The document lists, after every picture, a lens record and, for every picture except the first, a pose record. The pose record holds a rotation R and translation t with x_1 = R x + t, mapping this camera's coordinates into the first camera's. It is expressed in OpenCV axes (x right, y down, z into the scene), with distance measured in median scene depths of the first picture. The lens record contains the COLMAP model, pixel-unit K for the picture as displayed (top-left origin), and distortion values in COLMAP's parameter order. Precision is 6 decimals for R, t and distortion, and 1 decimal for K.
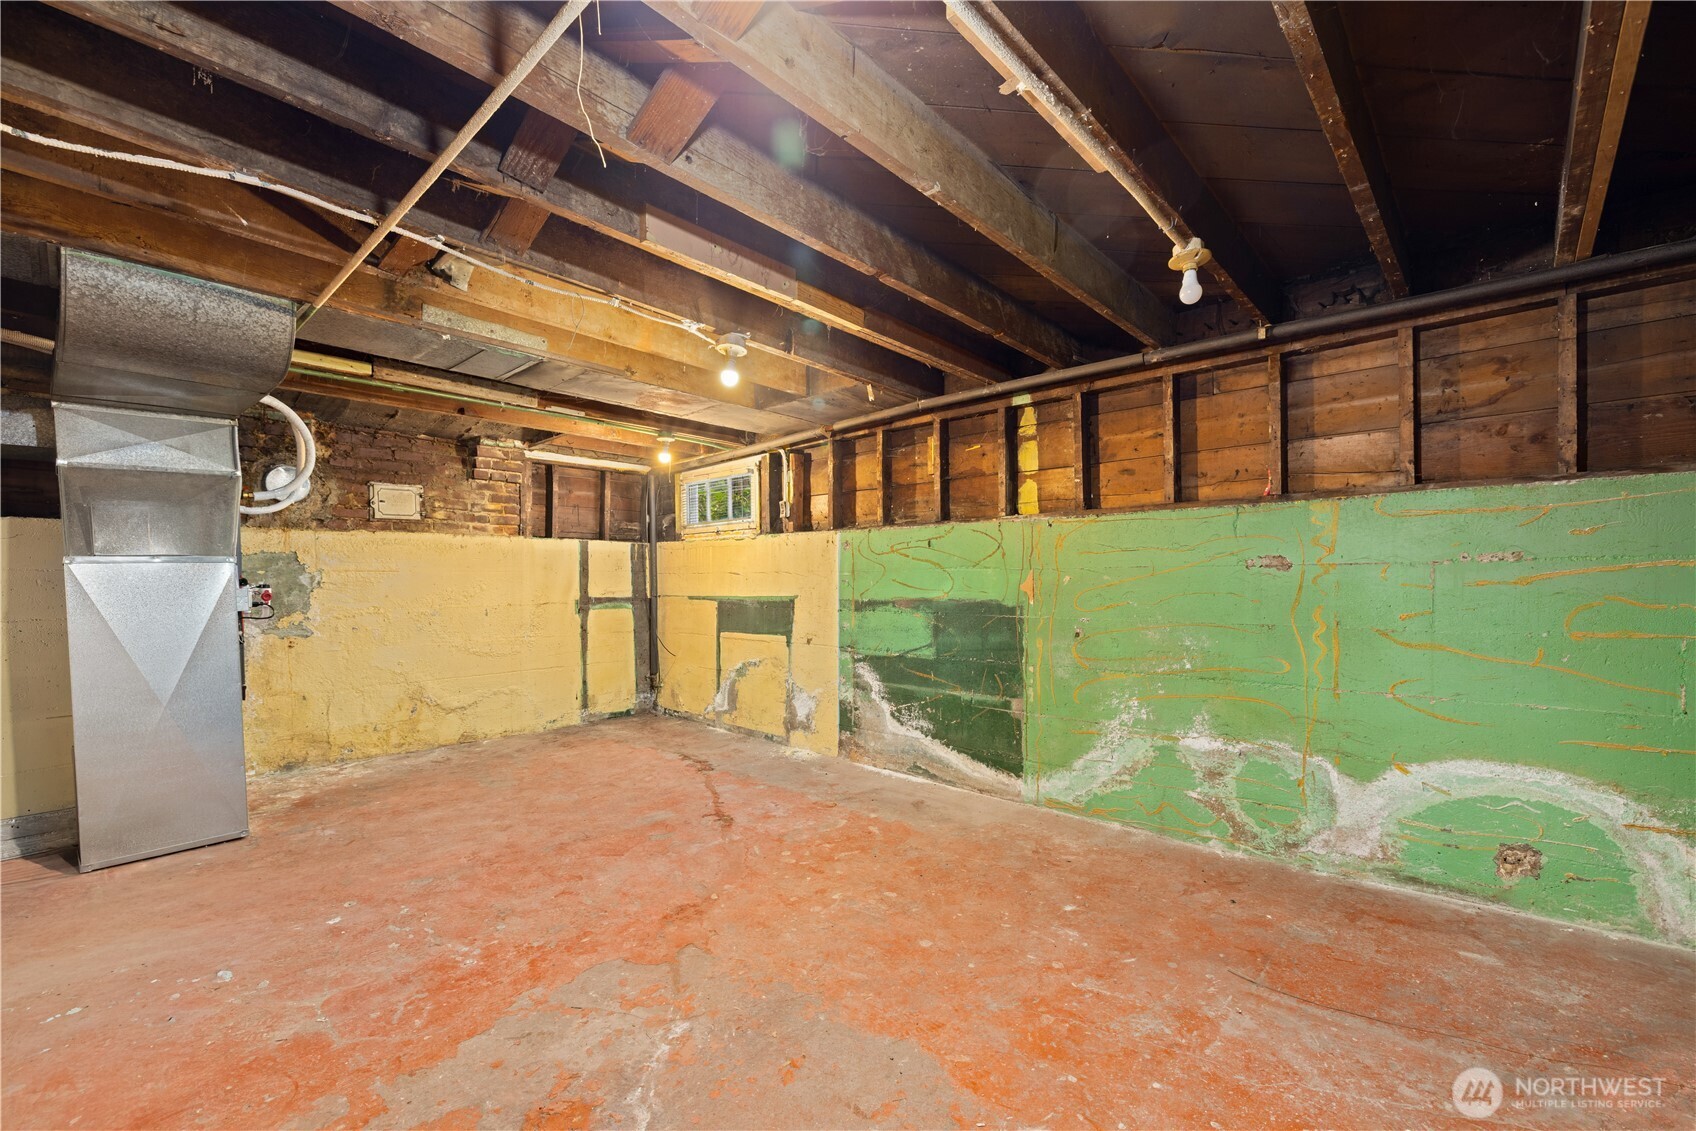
lens RADIAL K [[729.6, 0, 844.7], [0, 729.6, 590.5], [0, 0, 1]] dist [-0.001453, 0.000027]
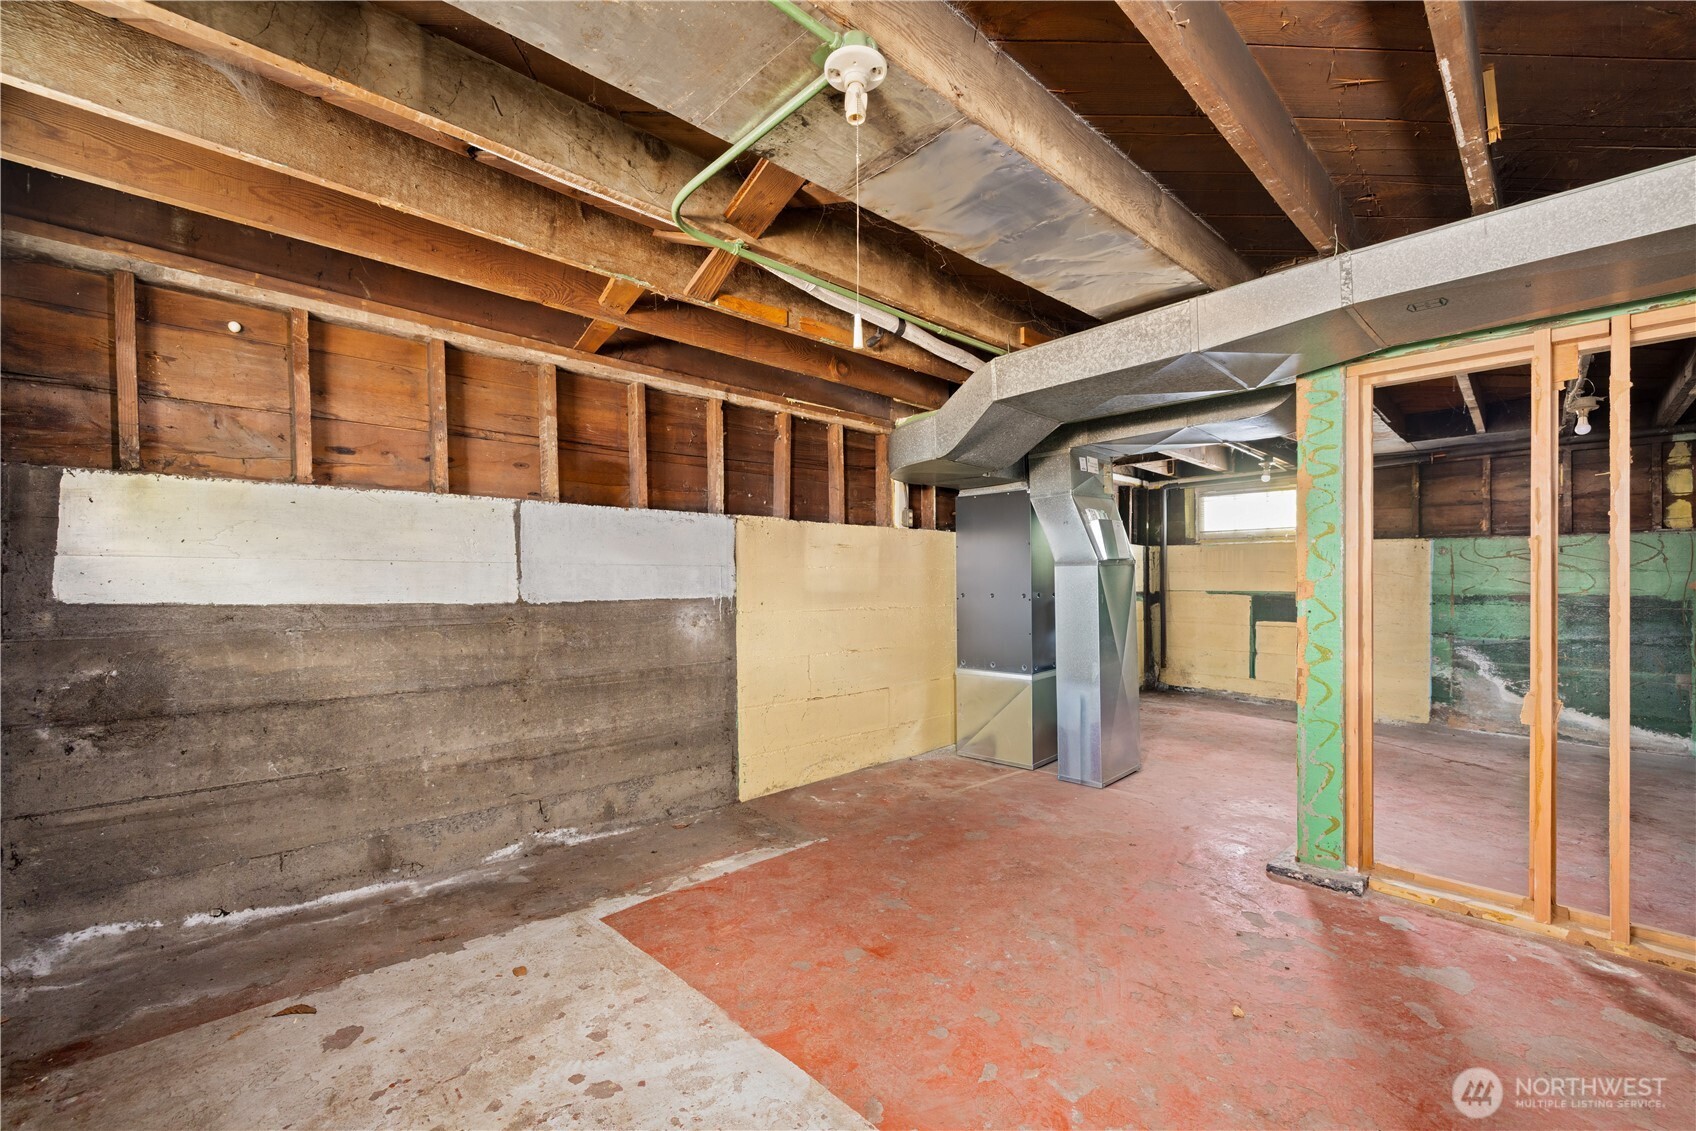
lens RADIAL K [[709.8, 0, 847.5], [0, 709.8, 581.1], [0, 0, 1]] dist [-0.001677, -0.000883]
pose [[0.998597, 0.005138, -0.052698, -1.014500], [-0.005498, 0.999962, -0.006696, 0.003240], [0.052662, 0.006976, 0.998588, -0.262973]]
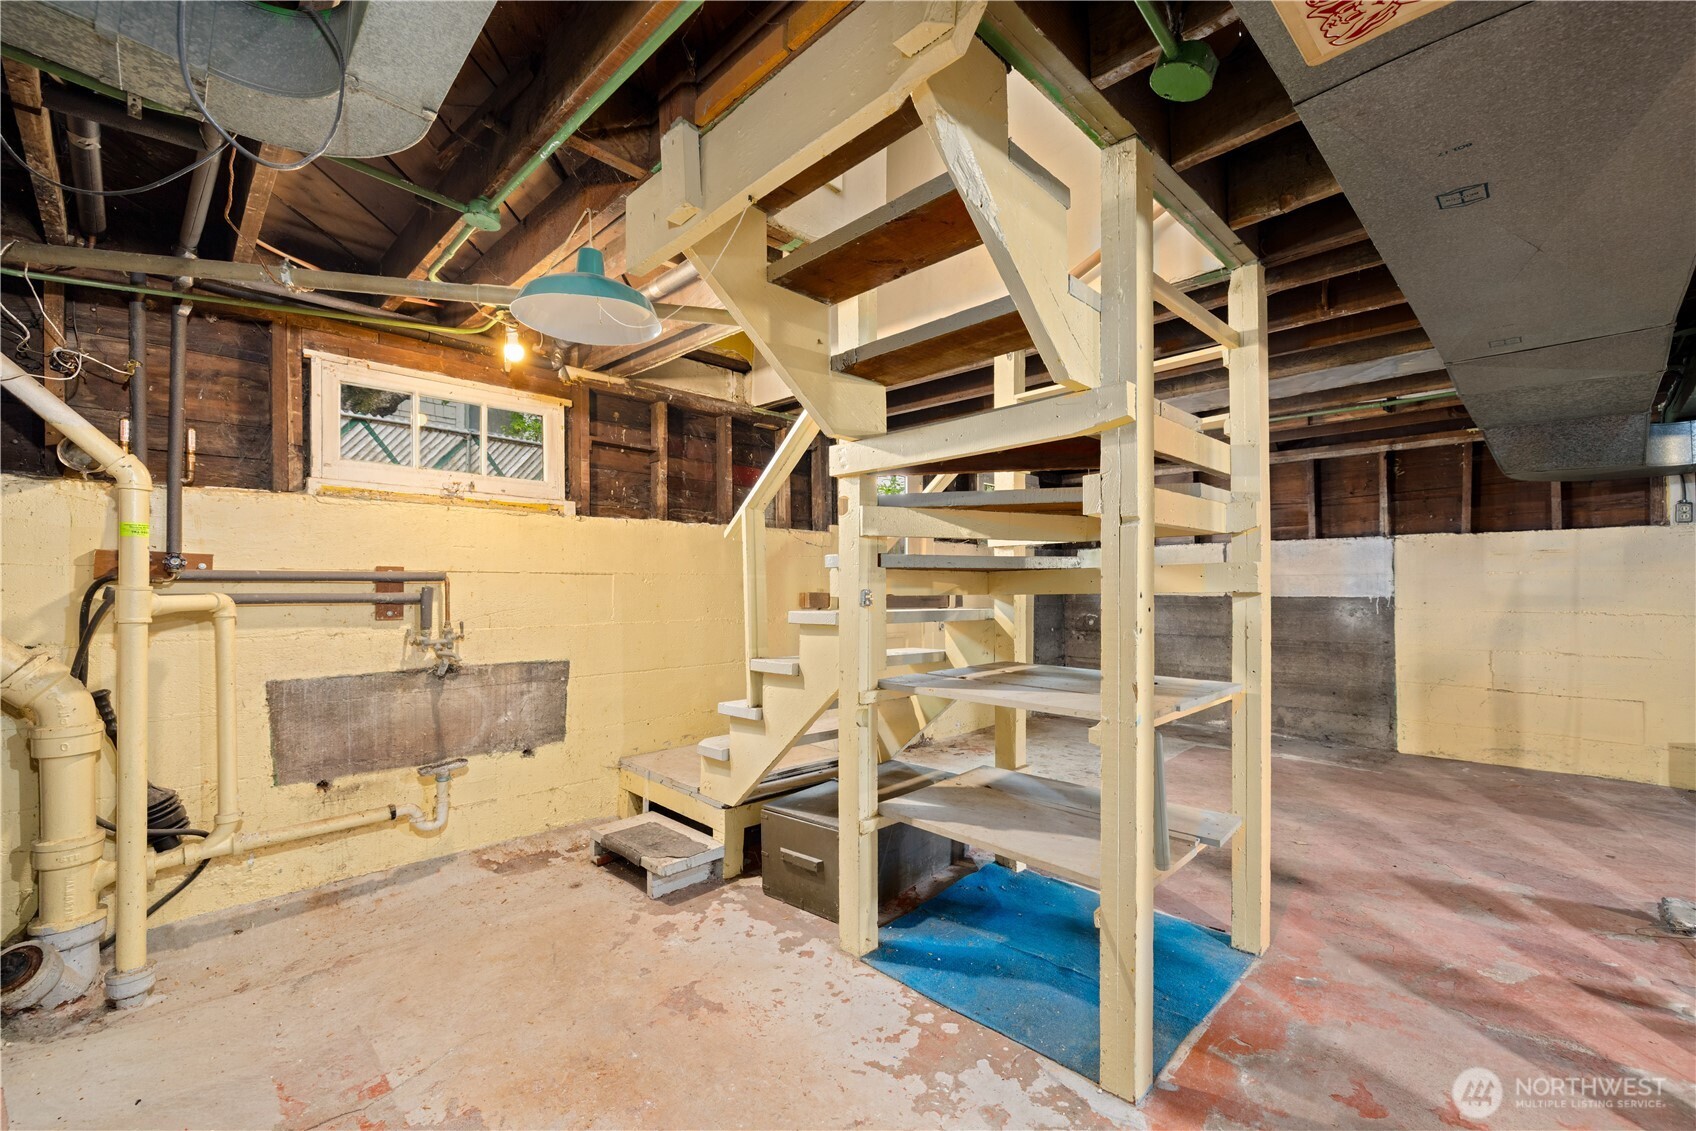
lens RADIAL K [[712.5, 0, 838.6], [0, 712.5, 578.5], [0, 0, 1]] dist [-0.003453, -0.000592]
pose [[-0.044151, -0.005923, -0.999007, -0.001665], [-0.009305, 0.999941, -0.005517, 0.002168], [0.998982, 0.009052, -0.044203, -0.257752]]
